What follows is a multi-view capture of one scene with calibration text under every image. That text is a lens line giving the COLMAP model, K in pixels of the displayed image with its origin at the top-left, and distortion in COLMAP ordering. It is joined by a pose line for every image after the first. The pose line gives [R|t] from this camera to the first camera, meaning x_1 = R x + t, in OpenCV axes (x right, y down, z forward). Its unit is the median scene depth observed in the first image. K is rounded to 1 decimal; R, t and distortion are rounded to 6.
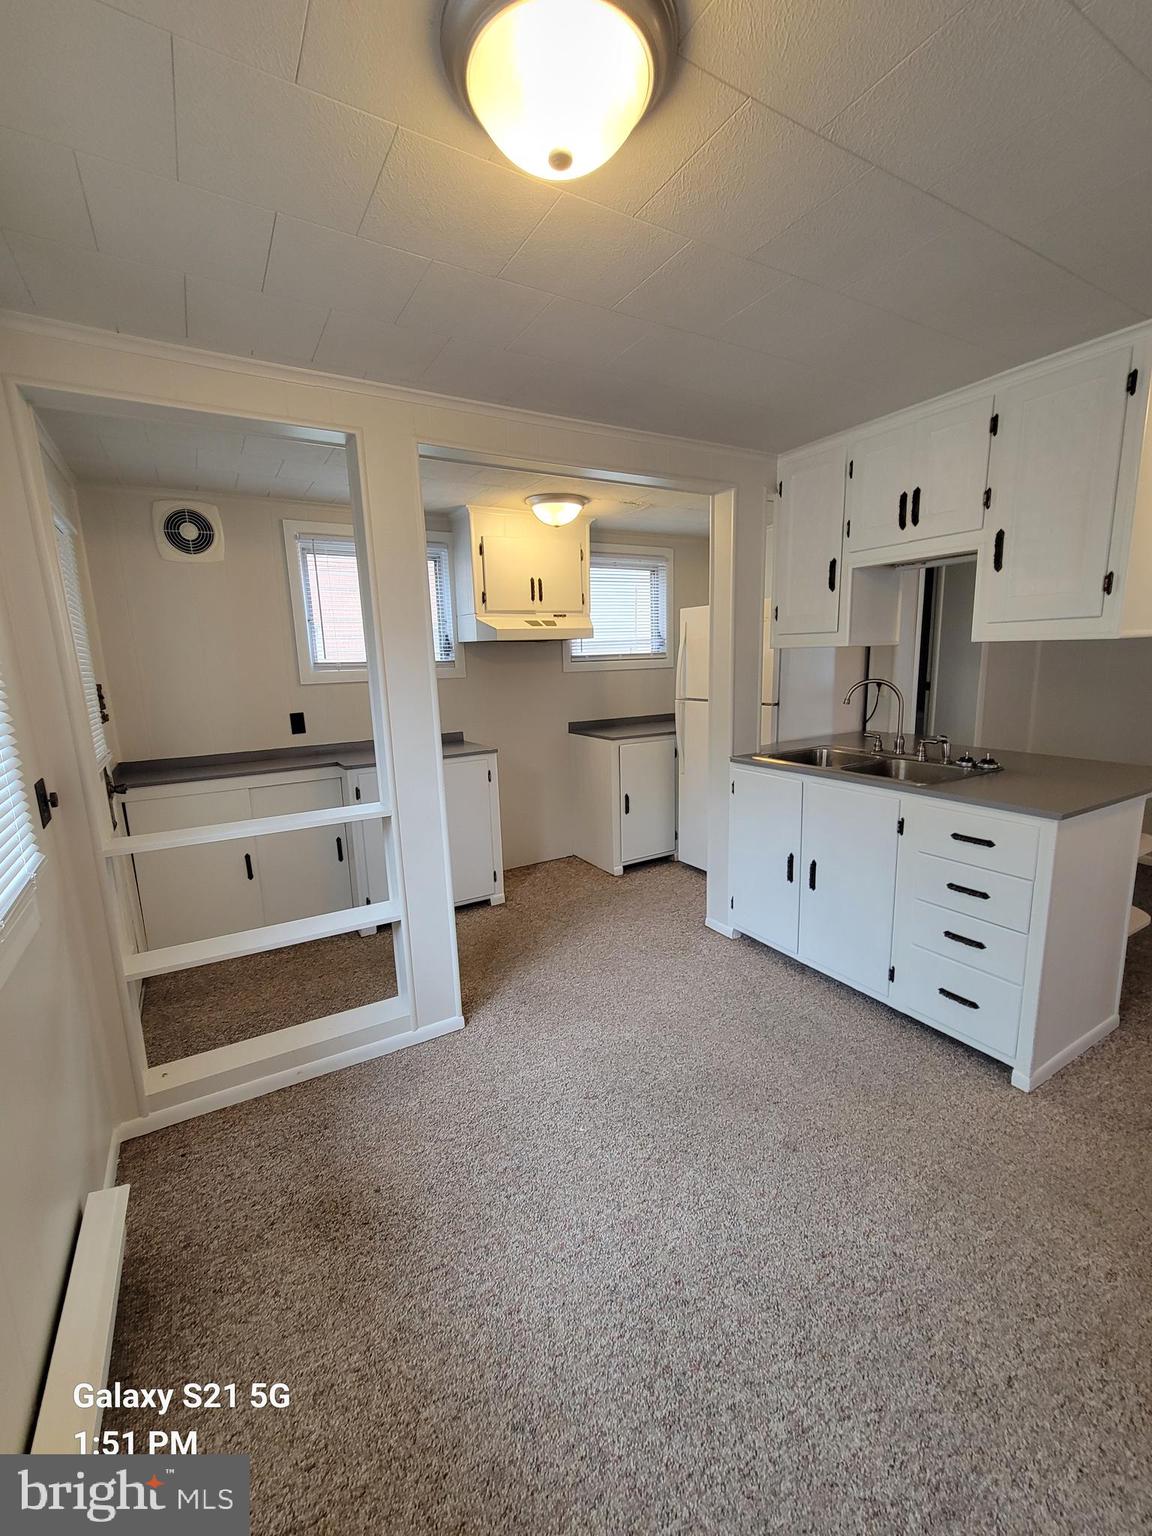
lens RADIAL K [[628.3, 0, 569.9], [0, 628.3, 766.3], [0, 0, 1]] dist [-0.001204, -0.000471]
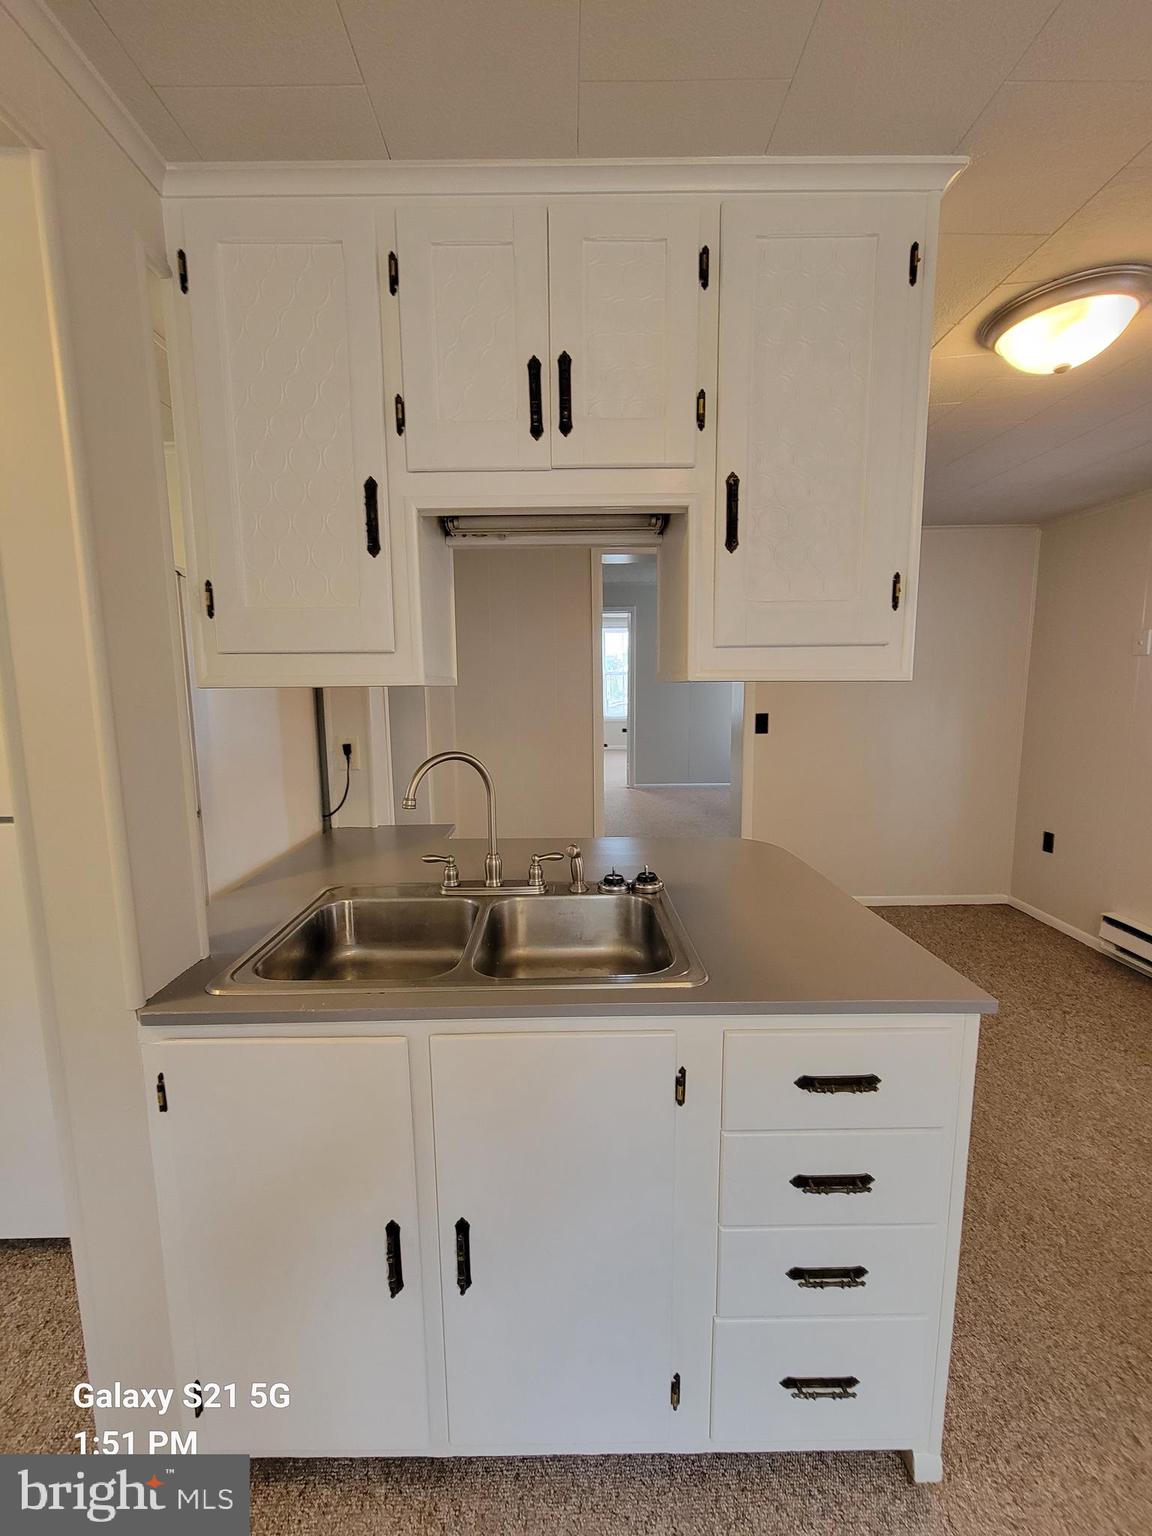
lens RADIAL K [[628.3, 0, 567.0], [0, 628.3, 769.9], [0, 0, 1]] dist [-0.001204, -0.000471]
pose [[0.498798, -0.091898, 0.861833, 0.107864], [0.148128, 0.988772, 0.019702, -0.128428], [-0.853967, 0.117834, 0.506810, 0.711260]]
